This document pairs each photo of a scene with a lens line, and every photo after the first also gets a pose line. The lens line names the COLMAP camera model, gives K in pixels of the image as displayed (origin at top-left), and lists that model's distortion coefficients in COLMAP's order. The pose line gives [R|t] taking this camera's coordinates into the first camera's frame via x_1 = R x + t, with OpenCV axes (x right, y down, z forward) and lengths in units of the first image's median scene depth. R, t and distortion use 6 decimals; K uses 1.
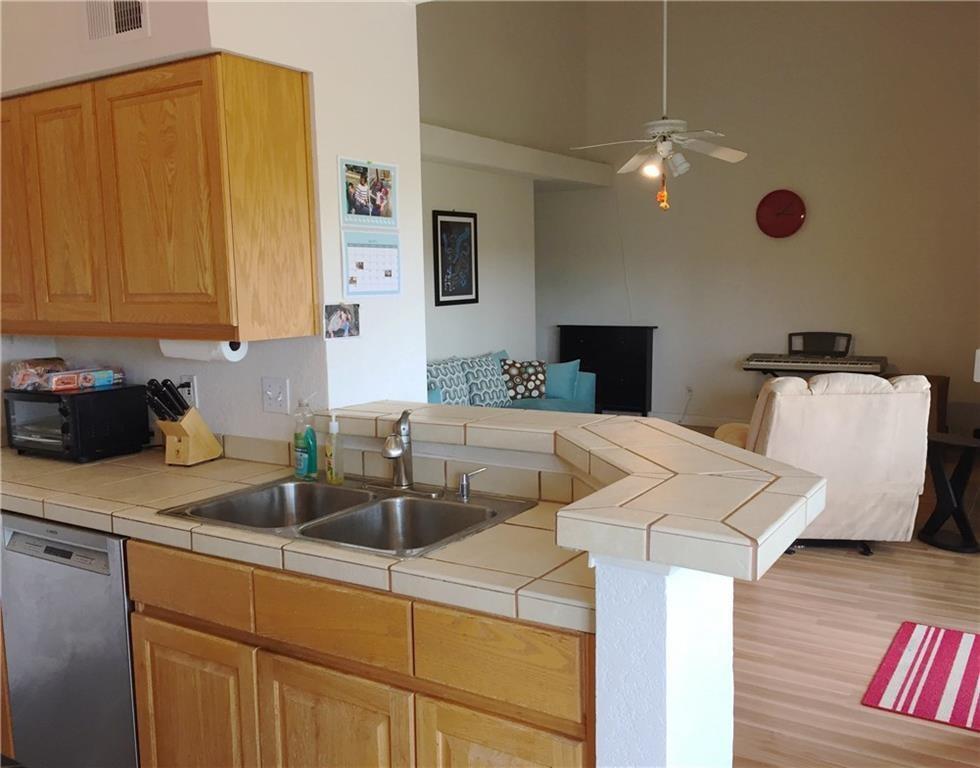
lens RADIAL K [[915.0, 0, 494.8], [0, 915.0, 386.7], [0, 0, 1]] dist [0.062353, 0.000000]
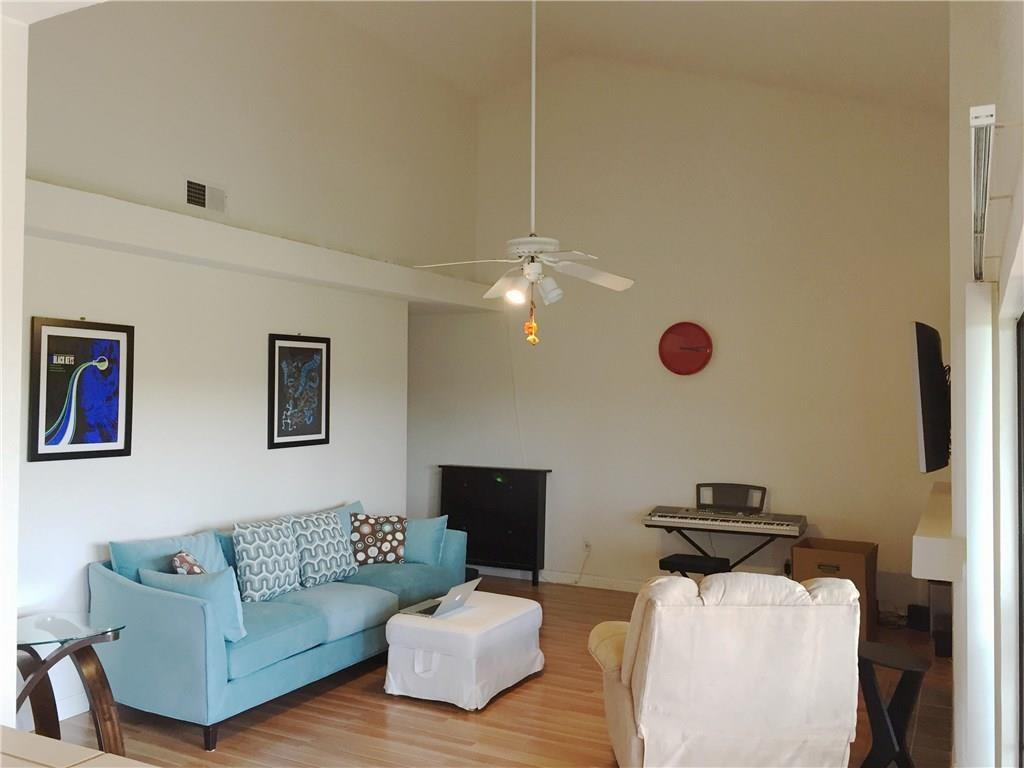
lens RADIAL K [[872.2, 0, 506.9], [0, 872.2, 382.3], [0, 0, 1]] dist [0.059906, -0.022136]
pose [[0.997603, 0.024002, 0.064894, 0.094681], [-0.015764, 0.992081, -0.124609, -0.052795], [-0.067371, 0.123288, 0.990081, 0.204088]]
